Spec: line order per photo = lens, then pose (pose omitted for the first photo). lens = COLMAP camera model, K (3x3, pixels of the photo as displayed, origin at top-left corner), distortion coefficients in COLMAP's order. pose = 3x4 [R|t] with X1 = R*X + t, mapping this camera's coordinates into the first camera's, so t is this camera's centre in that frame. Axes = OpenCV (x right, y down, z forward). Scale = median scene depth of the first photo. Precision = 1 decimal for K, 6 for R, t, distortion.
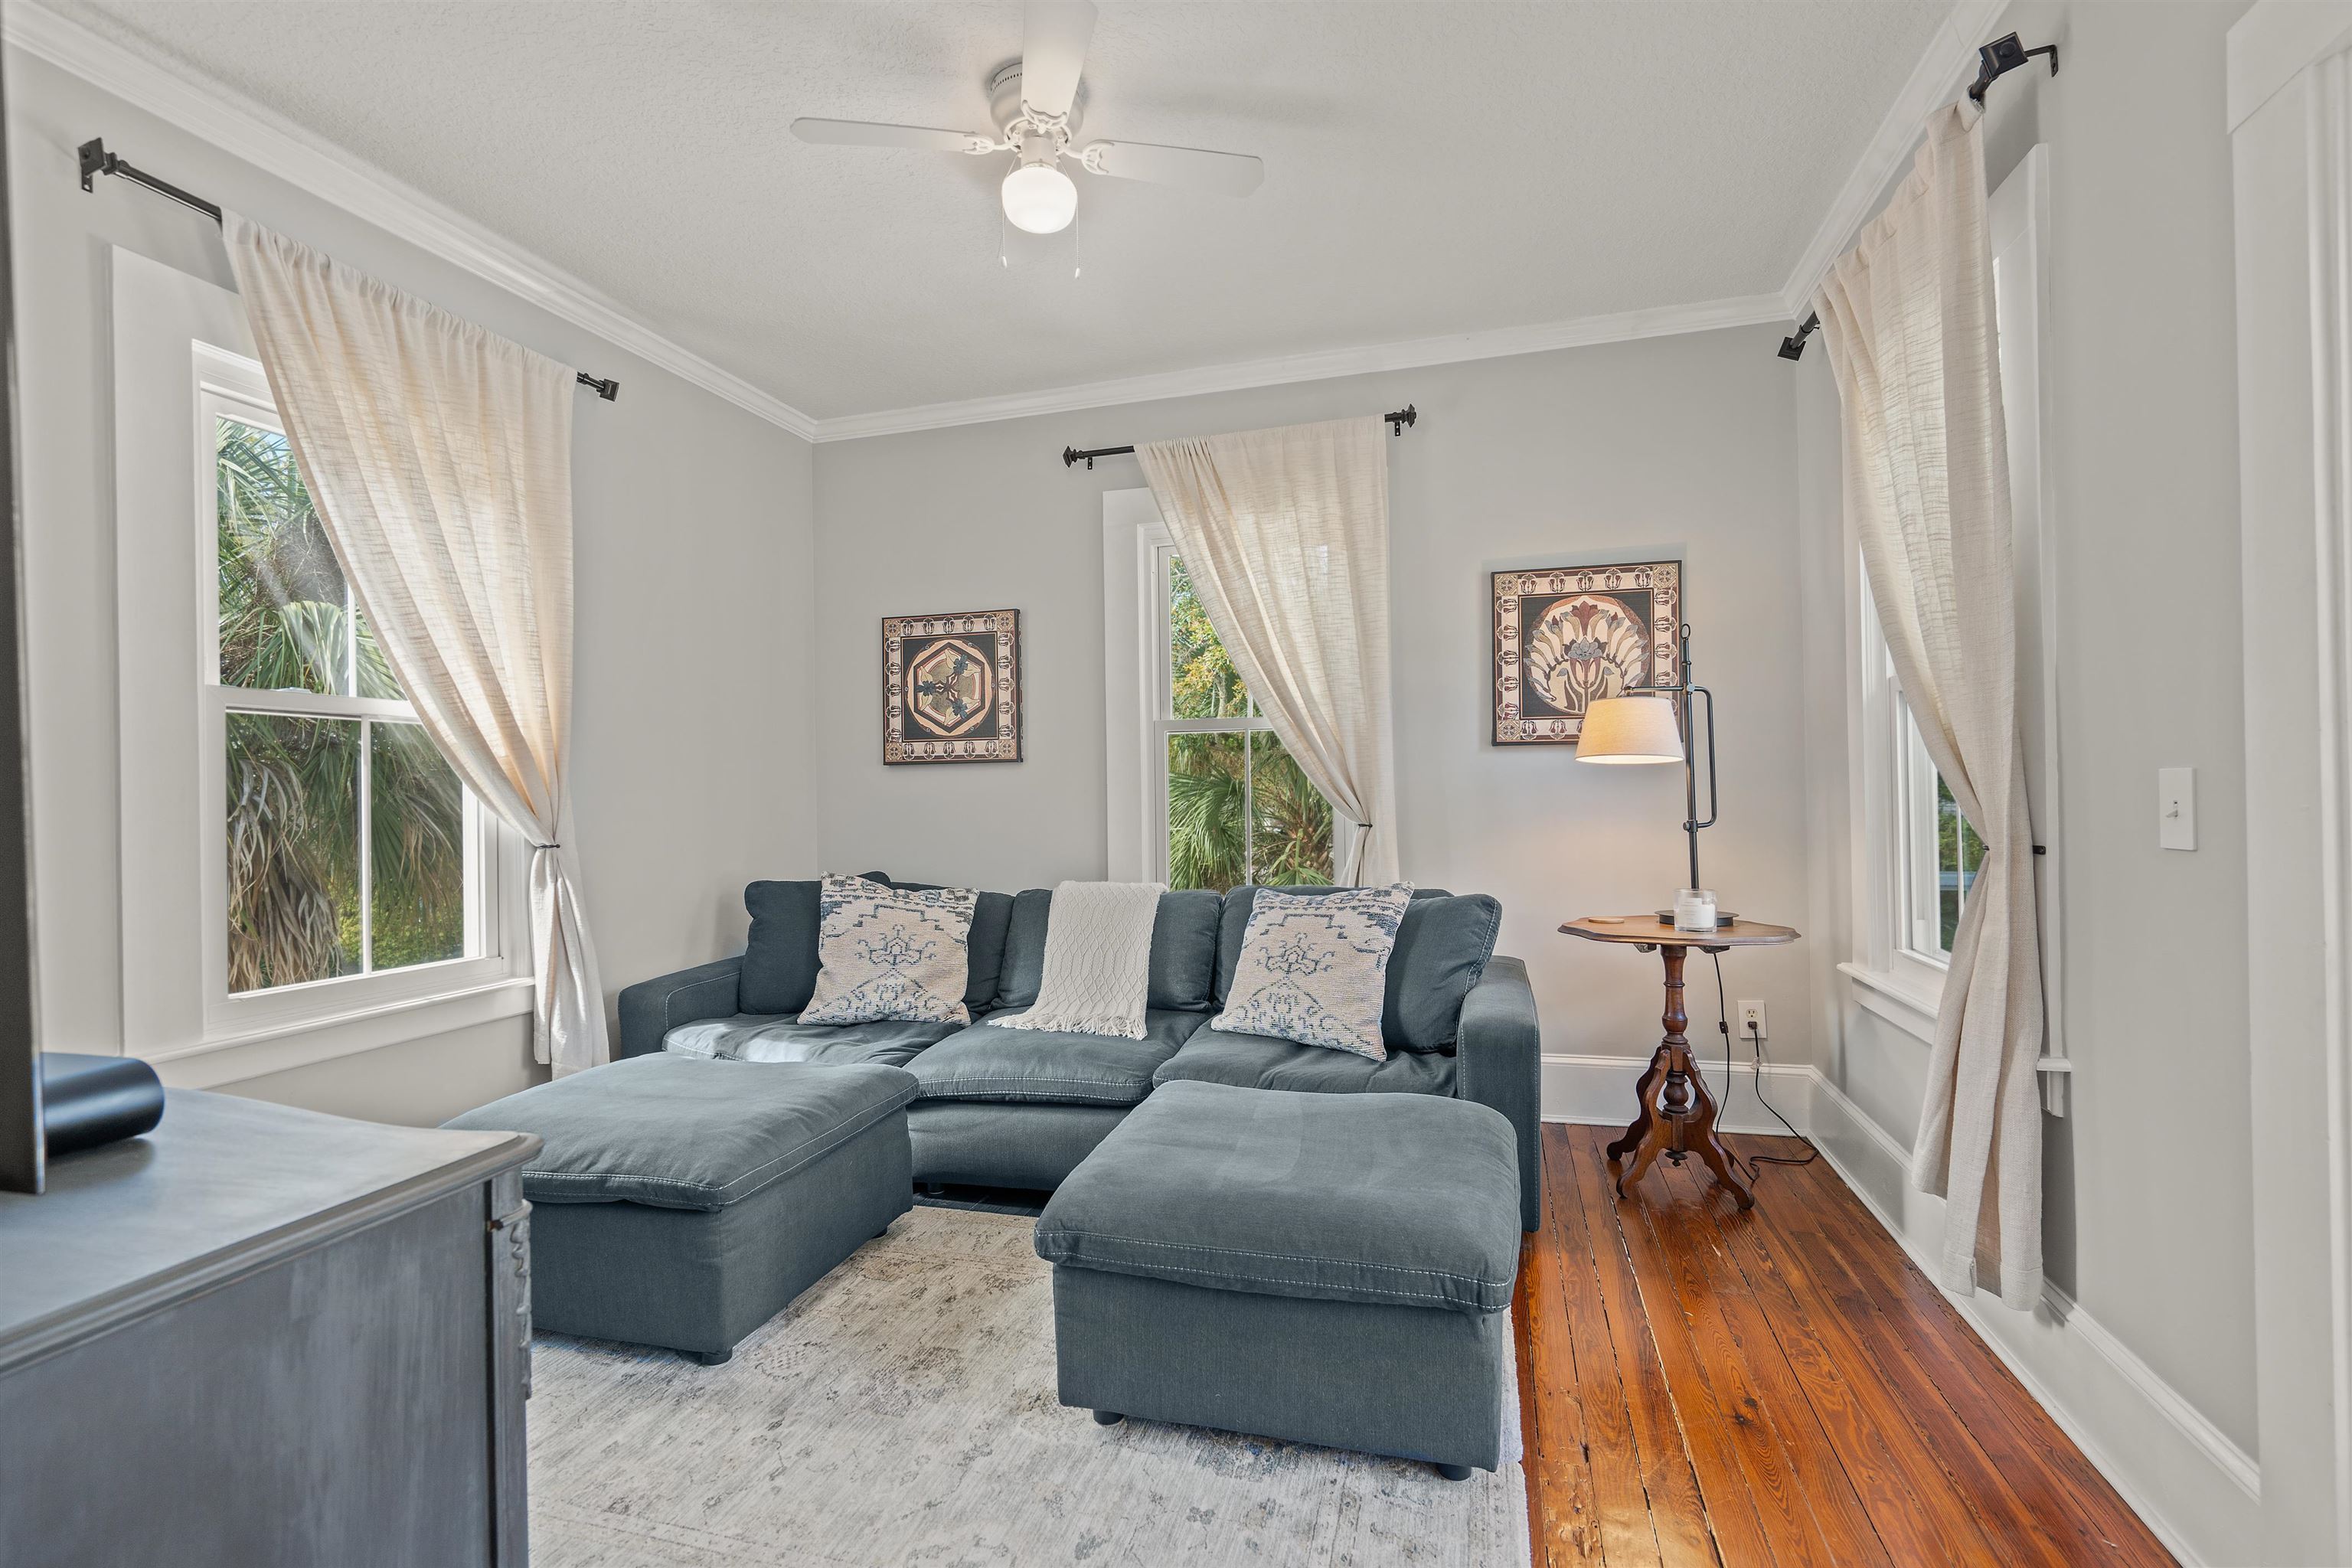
lens RADIAL K [[1090.1, 0, 1179.4], [0, 1090.1, 787.2], [0, 0, 1]] dist [-0.002354, 0.000147]
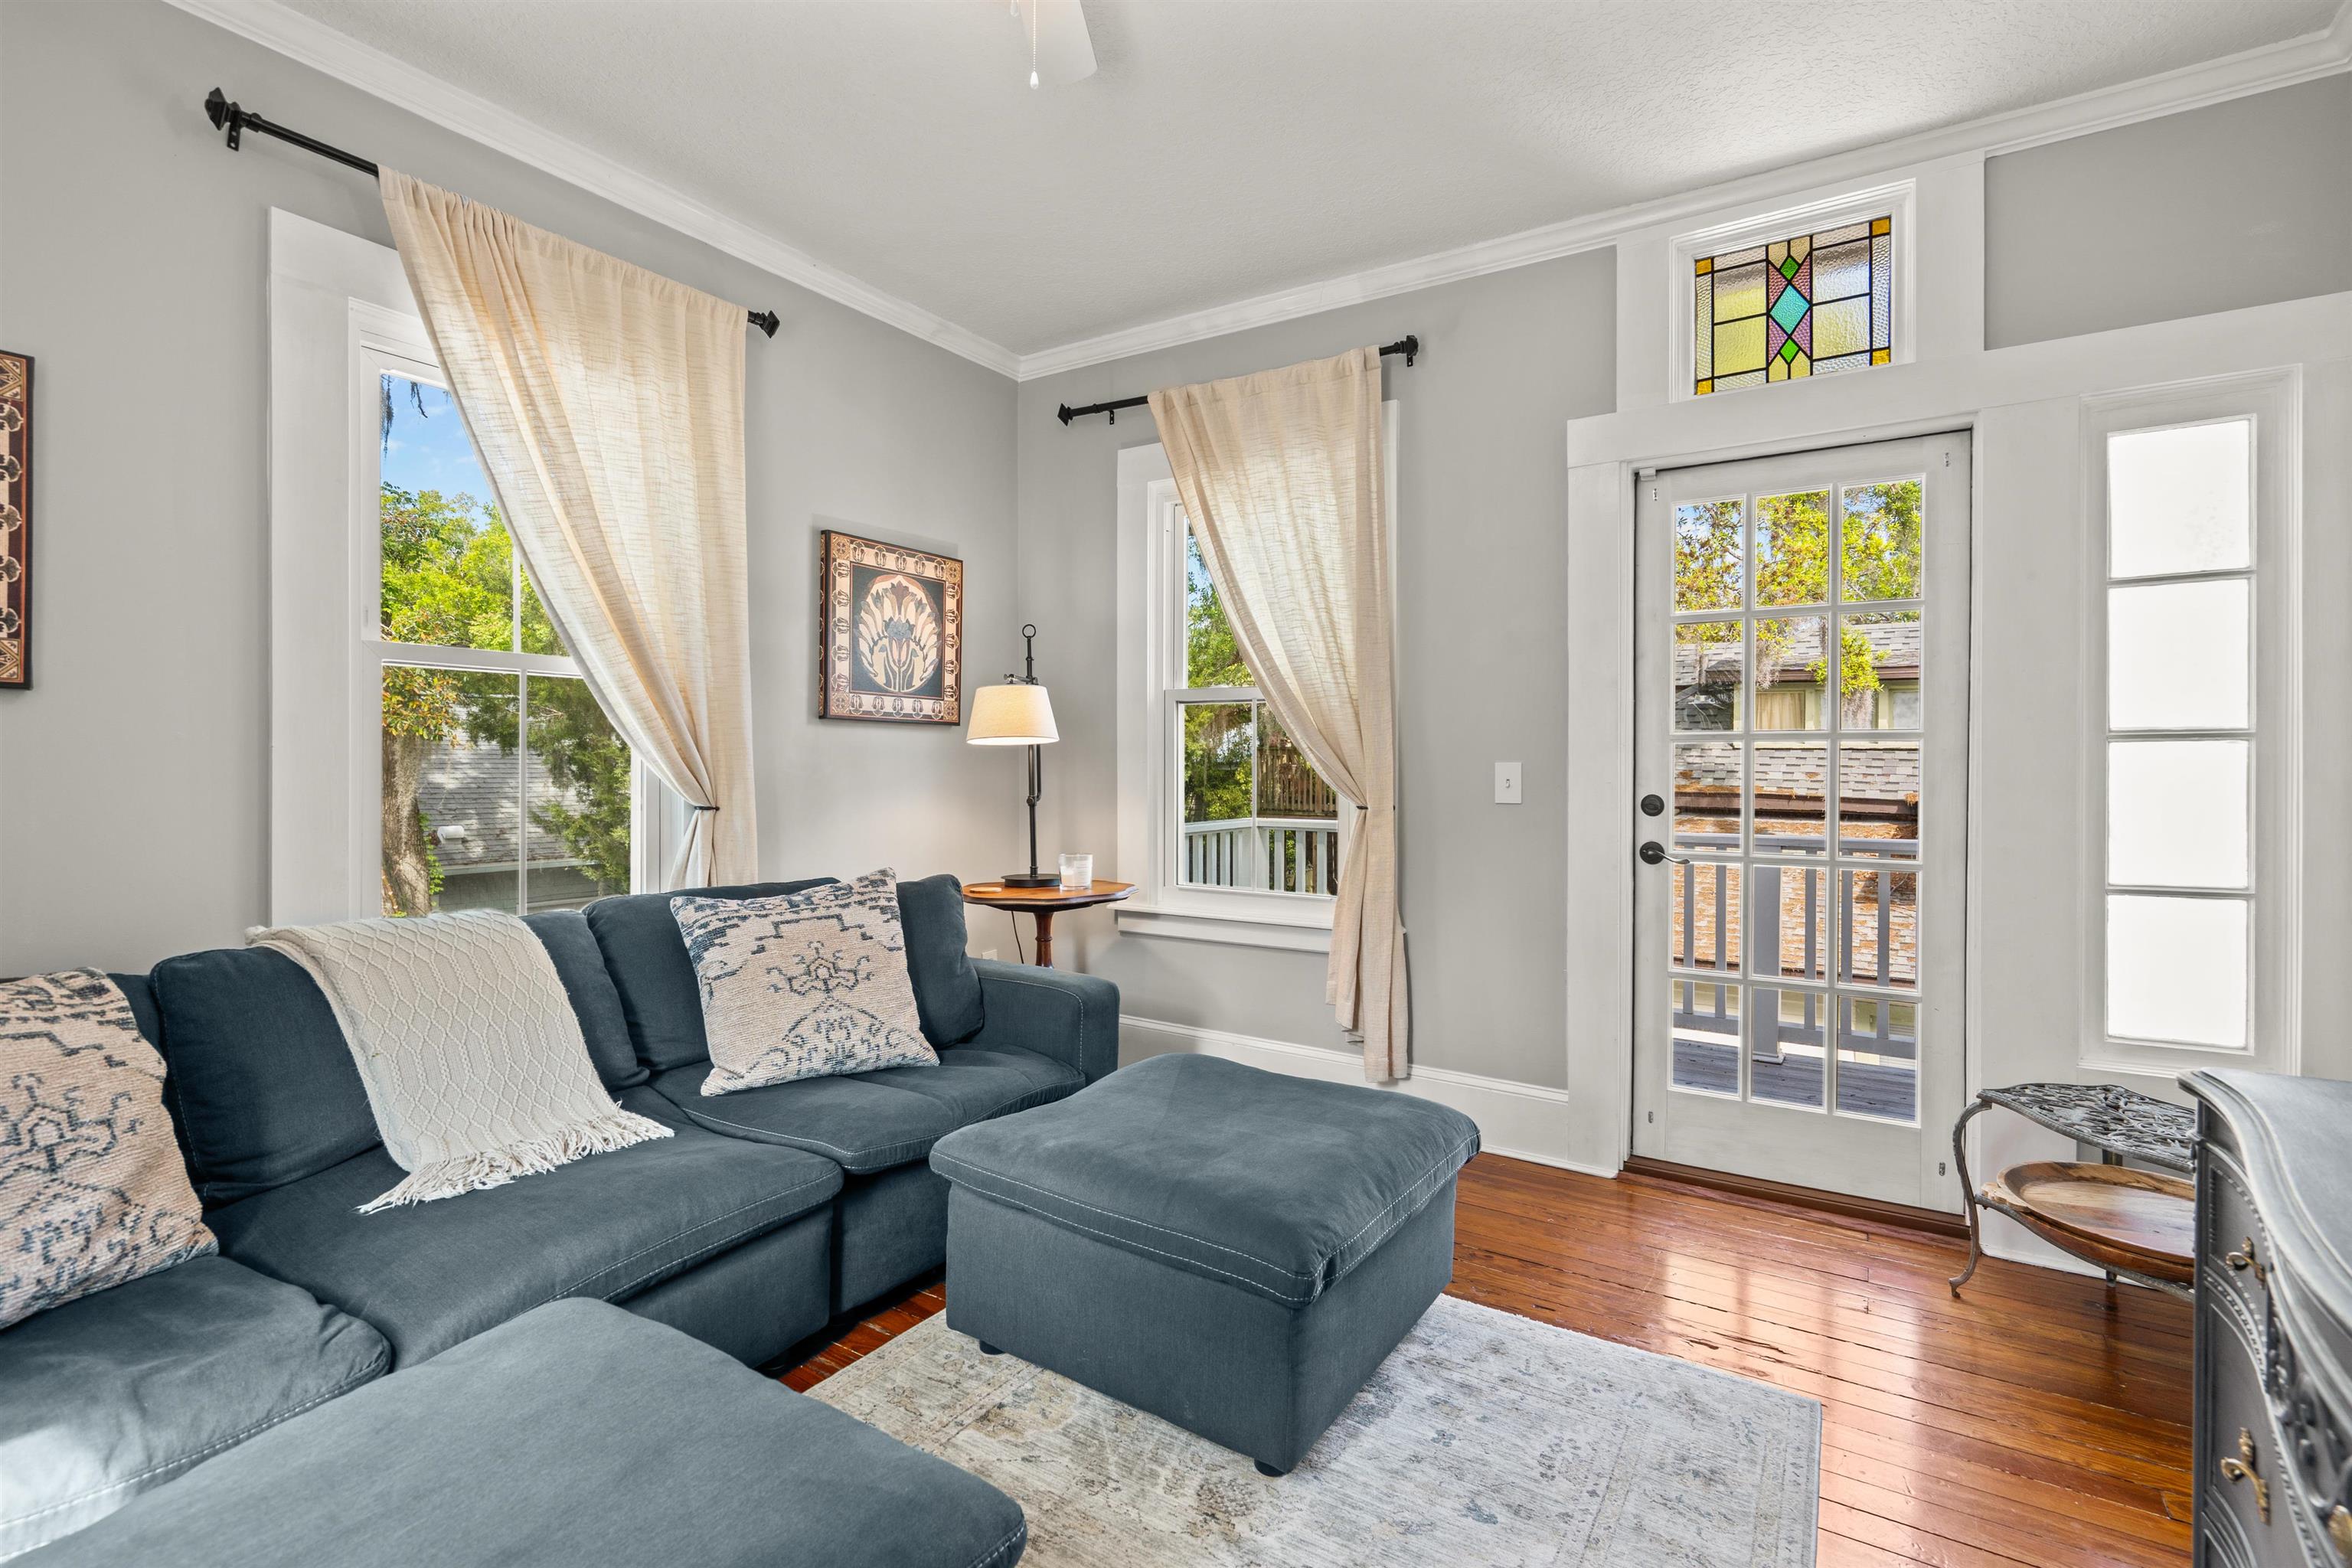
lens RADIAL K [[1090.1, 0, 1185.0], [0, 1090.1, 778.2], [0, 0, 1]] dist [-0.002354, 0.000147]
pose [[0.270025, 0.000414, 0.962853, -0.535919], [-0.022370, 0.999733, 0.005844, 0.000989], [-0.962593, -0.023117, 0.269962, 0.468115]]
